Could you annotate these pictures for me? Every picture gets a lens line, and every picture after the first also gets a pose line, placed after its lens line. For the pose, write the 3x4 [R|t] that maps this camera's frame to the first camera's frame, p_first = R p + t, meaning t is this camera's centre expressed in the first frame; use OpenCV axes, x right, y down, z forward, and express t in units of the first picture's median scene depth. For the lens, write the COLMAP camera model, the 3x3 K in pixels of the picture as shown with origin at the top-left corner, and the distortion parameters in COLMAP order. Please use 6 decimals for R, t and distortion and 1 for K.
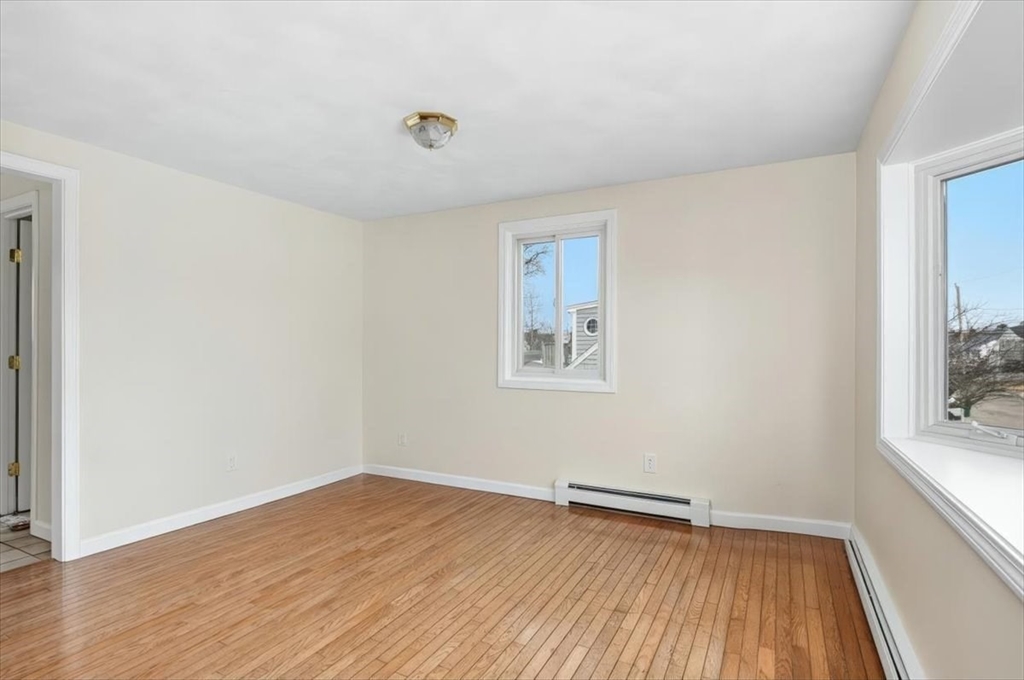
lens RADIAL K [[515.2, 0, 512.4], [0, 515.2, 340.5], [0, 0, 1]] dist [0.001897, 0.000052]
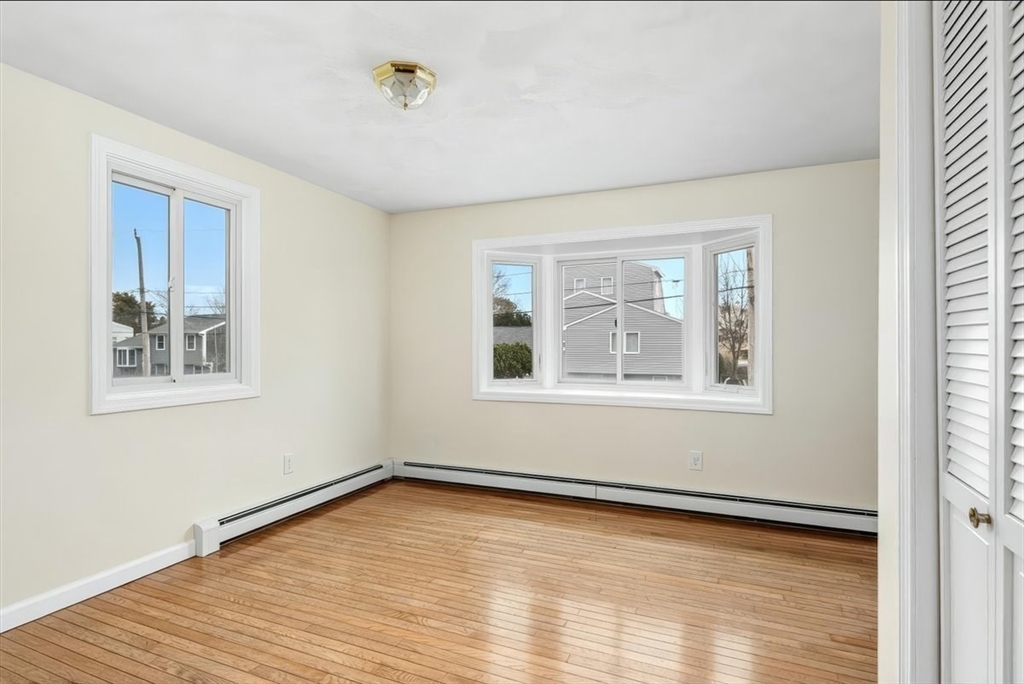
lens RADIAL K [[515.2, 0, 512.6], [0, 515.2, 340.3], [0, 0, 1]] dist [0.001897, 0.000052]
pose [[-0.071945, -0.001493, 0.997407, -0.758001], [0.001698, 0.999997, 0.001619, 0.006117], [-0.997407, 0.001811, -0.071942, 0.671605]]
